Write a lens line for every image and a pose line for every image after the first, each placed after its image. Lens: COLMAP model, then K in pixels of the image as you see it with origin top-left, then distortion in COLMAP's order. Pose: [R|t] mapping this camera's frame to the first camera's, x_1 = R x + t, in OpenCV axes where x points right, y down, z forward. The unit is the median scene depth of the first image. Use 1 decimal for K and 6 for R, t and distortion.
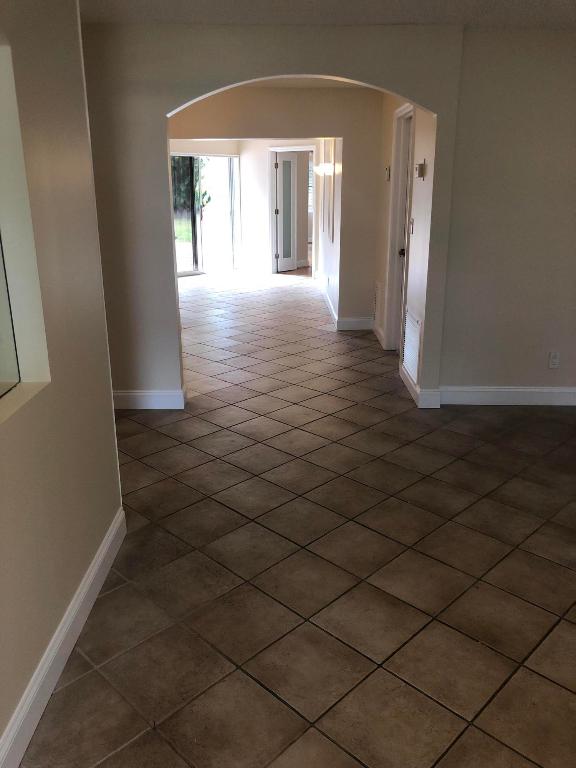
lens RADIAL K [[633.3, 0, 288.0], [0, 633.3, 384.0], [0, 0, 1]] dist [0.010308, 0.003961]
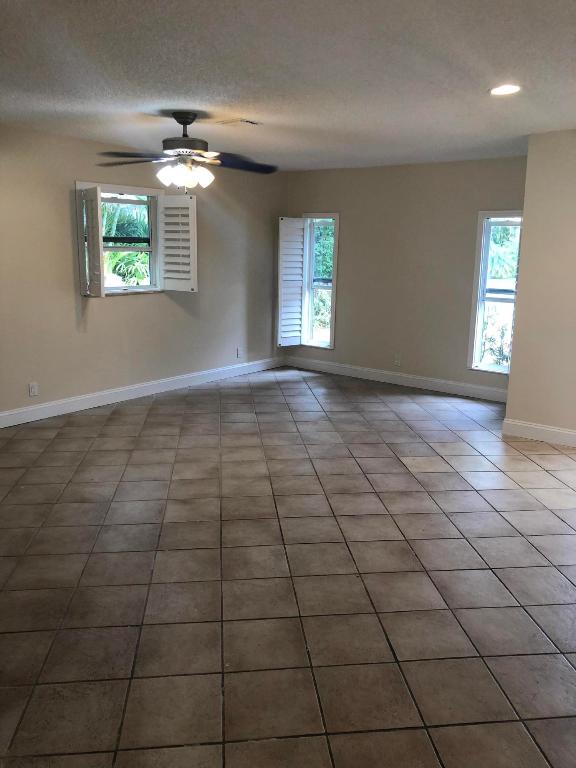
lens RADIAL K [[633.3, 0, 288.0], [0, 633.3, 384.0], [0, 0, 1]] dist [0.010308, 0.003961]
pose [[-0.773087, -0.145018, 0.617500, -0.238290], [0.188495, 0.877011, 0.441952, -0.473769], [-0.605645, 0.458063, -0.650671, 1.440267]]
